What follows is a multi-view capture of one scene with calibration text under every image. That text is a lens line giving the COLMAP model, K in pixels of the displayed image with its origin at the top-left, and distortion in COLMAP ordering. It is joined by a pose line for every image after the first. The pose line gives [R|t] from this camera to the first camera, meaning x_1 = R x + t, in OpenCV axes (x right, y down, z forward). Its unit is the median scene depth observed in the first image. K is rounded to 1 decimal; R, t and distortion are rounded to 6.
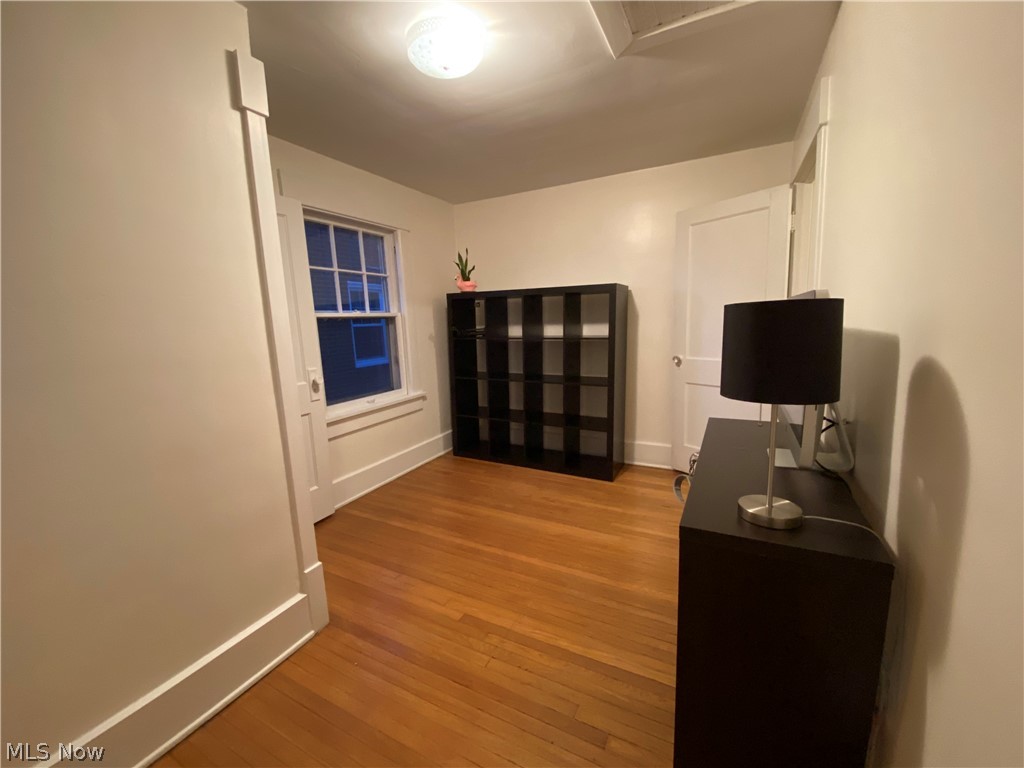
lens RADIAL K [[414.4, 0, 509.9], [0, 414.4, 382.7], [0, 0, 1]] dist [0.045118, -0.027918]
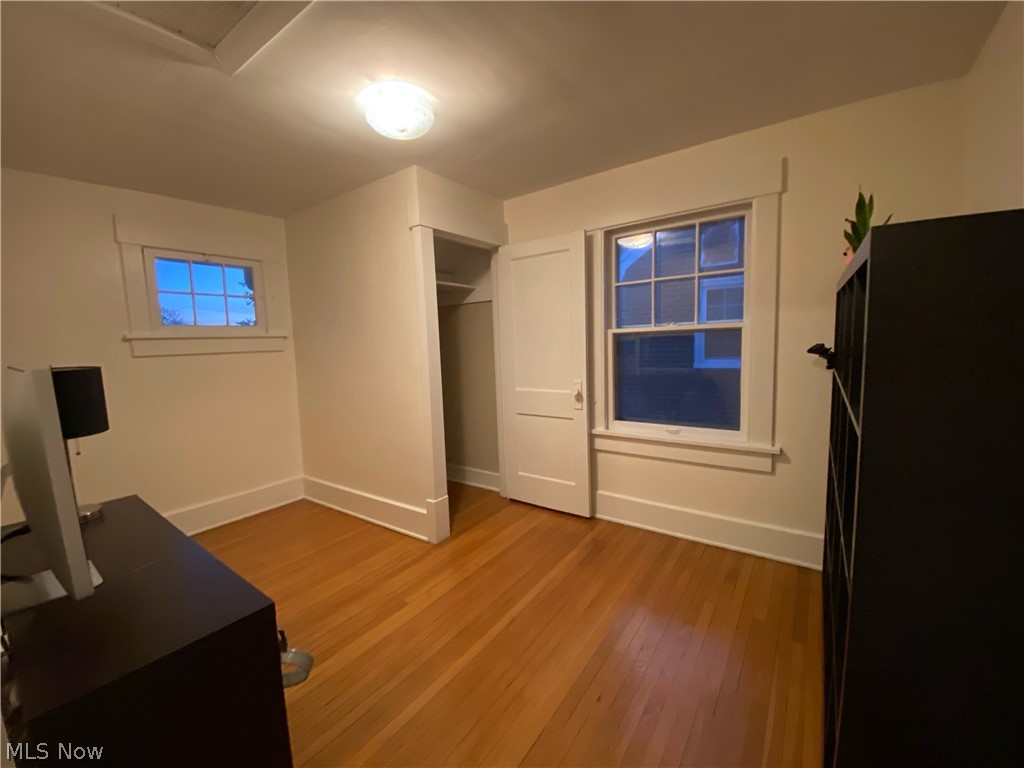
lens RADIAL K [[414.4, 0, 509.9], [0, 414.4, 382.7], [0, 0, 1]] dist [0.045118, -0.027918]
pose [[-0.138431, 0.144782, -0.979732, 0.556936], [-0.110838, 0.980777, 0.160597, -0.161802], [0.984150, 0.130823, -0.119723, 0.833713]]
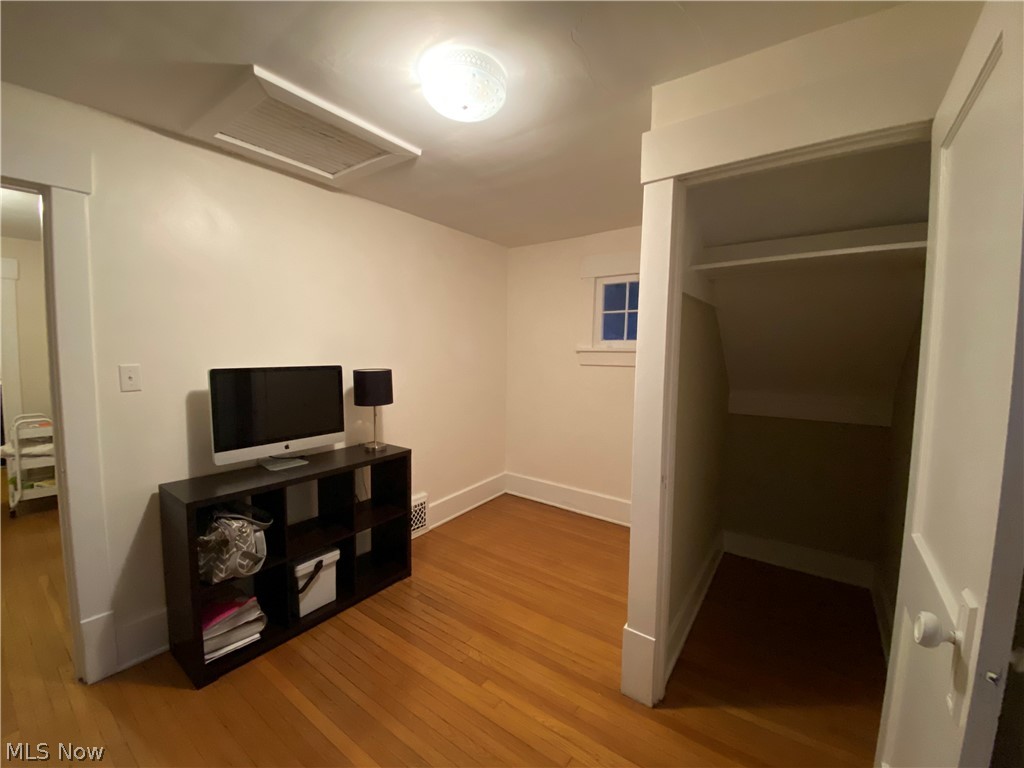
lens RADIAL K [[414.4, 0, 509.9], [0, 414.4, 382.7], [0, 0, 1]] dist [0.045118, -0.027918]
pose [[-0.987836, 0.014695, 0.154801, -0.208064], [0.049935, 0.972775, 0.226308, -0.206576], [-0.147261, 0.231286, -0.961676, 1.093068]]
